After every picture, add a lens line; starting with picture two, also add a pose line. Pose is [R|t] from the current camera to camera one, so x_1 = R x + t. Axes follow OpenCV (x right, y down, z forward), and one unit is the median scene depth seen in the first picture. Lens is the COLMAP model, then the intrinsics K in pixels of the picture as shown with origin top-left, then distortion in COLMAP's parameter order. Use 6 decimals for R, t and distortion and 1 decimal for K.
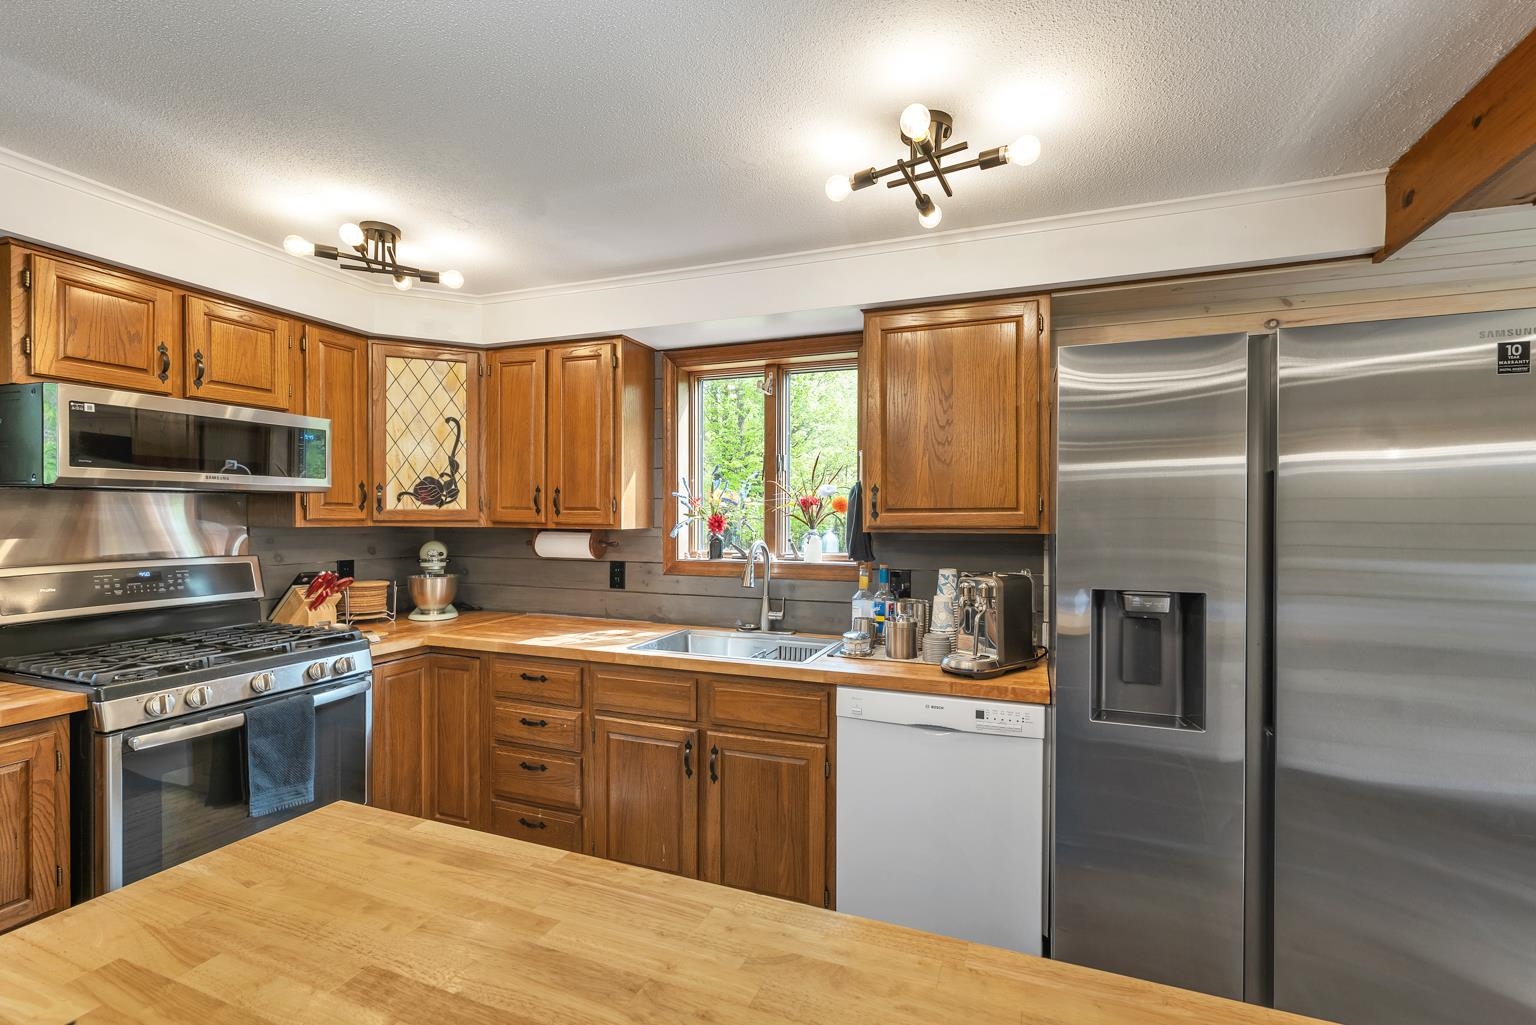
lens RADIAL K [[698.9, 0, 784.9], [0, 698.9, 519.5], [0, 0, 1]] dist [0.003805, -0.000649]
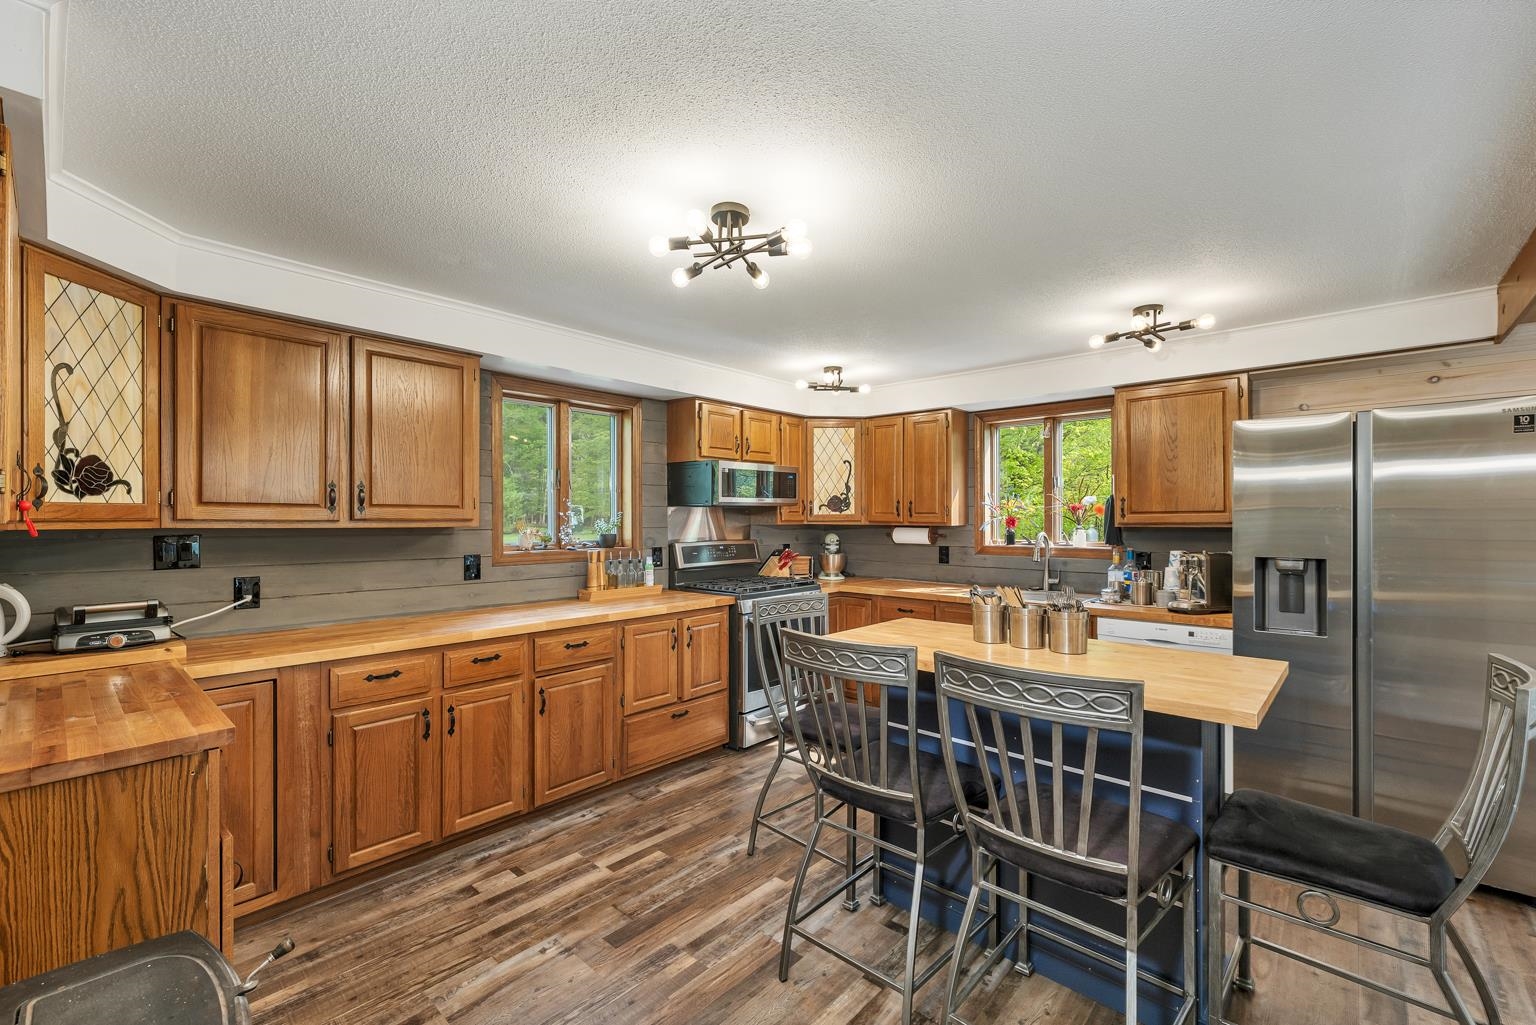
lens RADIAL K [[655.3, 0, 788.0], [0, 655.3, 520.0], [0, 0, 1]] dist [0.001971, -0.000143]
pose [[0.935514, -0.004462, -0.353261, -0.049167], [0.003762, 0.999989, -0.002668, 0.003476], [0.353269, 0.001167, 0.935521, -0.564078]]
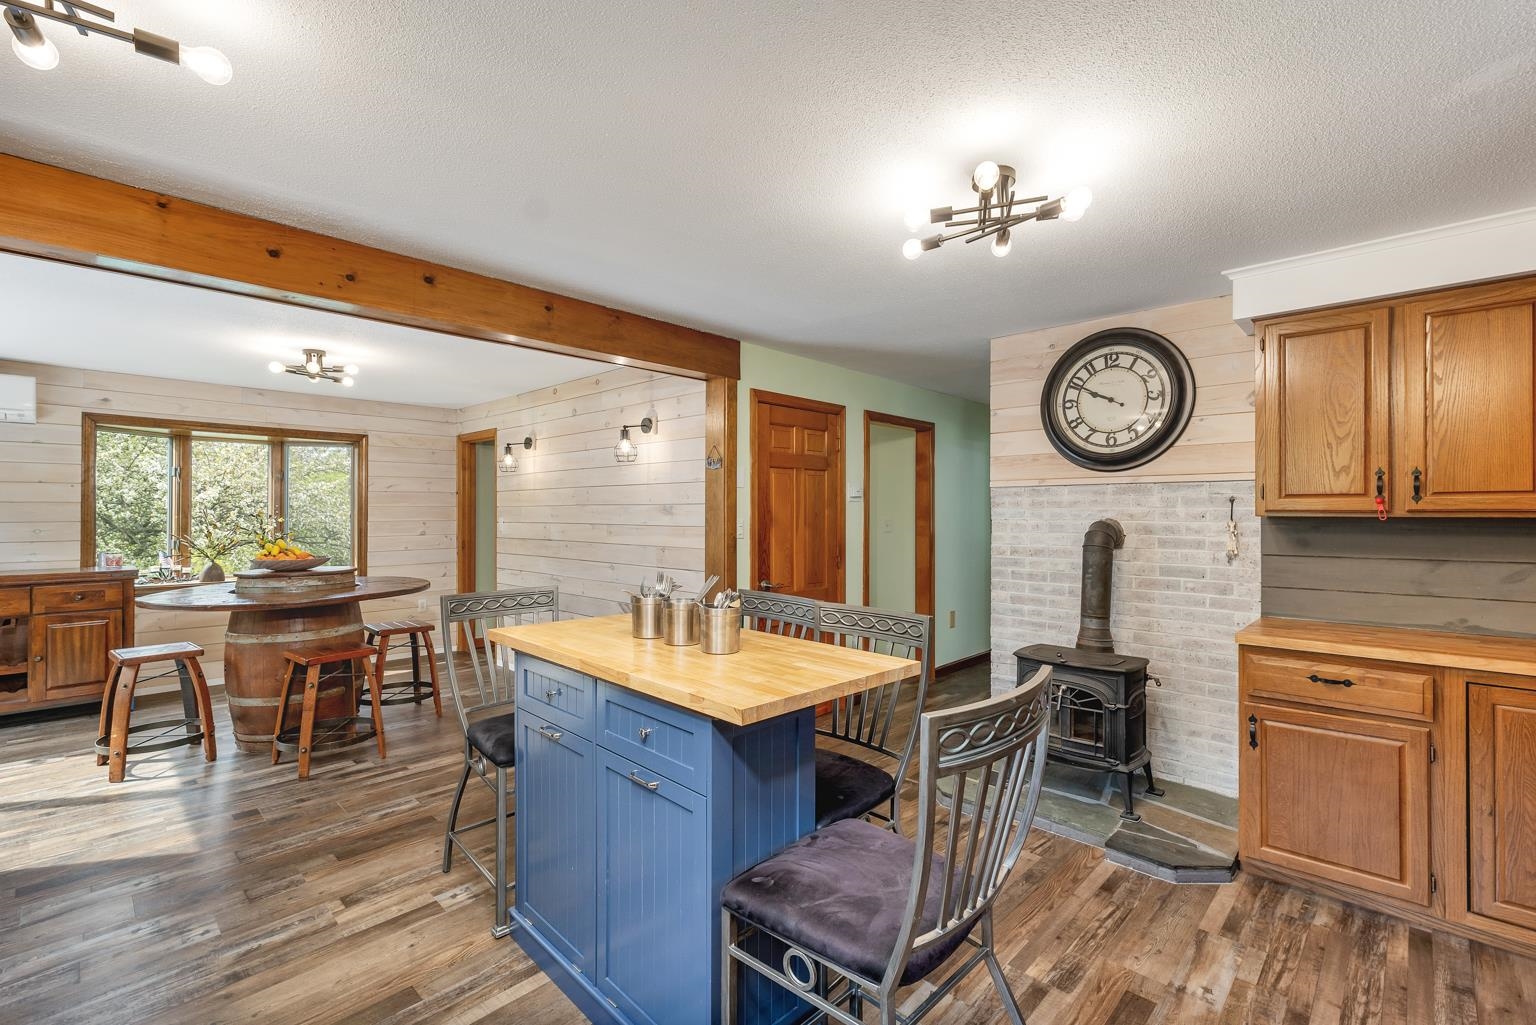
lens RADIAL K [[675.8, 0, 774.0], [0, 675.8, 510.2], [0, 0, 1]] dist [0.000508, 0.000490]
pose [[-0.919355, -0.003359, 0.393415, -0.408209], [-0.004563, 0.999987, -0.002126, 0.005190], [-0.393403, -0.003750, -0.919359, 0.735622]]
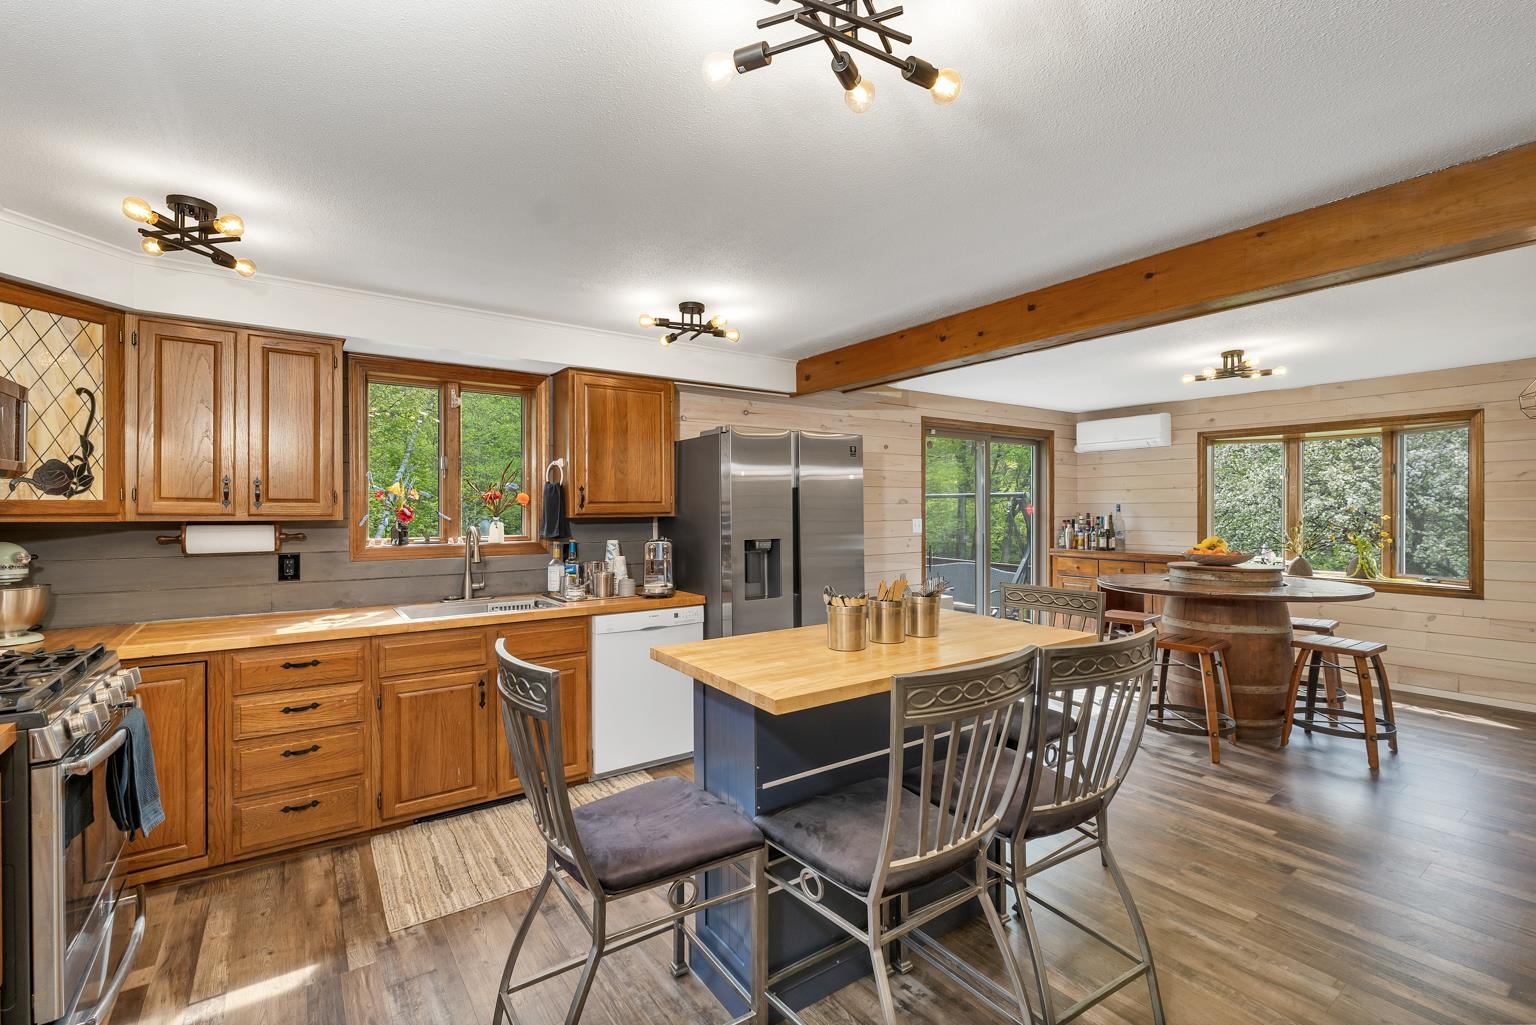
lens RADIAL K [[675.8, 0, 767.4], [0, 675.8, 508.4], [0, 0, 1]] dist [0.000508, 0.000490]
pose [[0.548887, -0.003468, 0.835890, -0.728506], [0.007747, 0.999970, -0.000938, 0.002148], [-0.835861, 0.006991, 0.548897, -0.111574]]
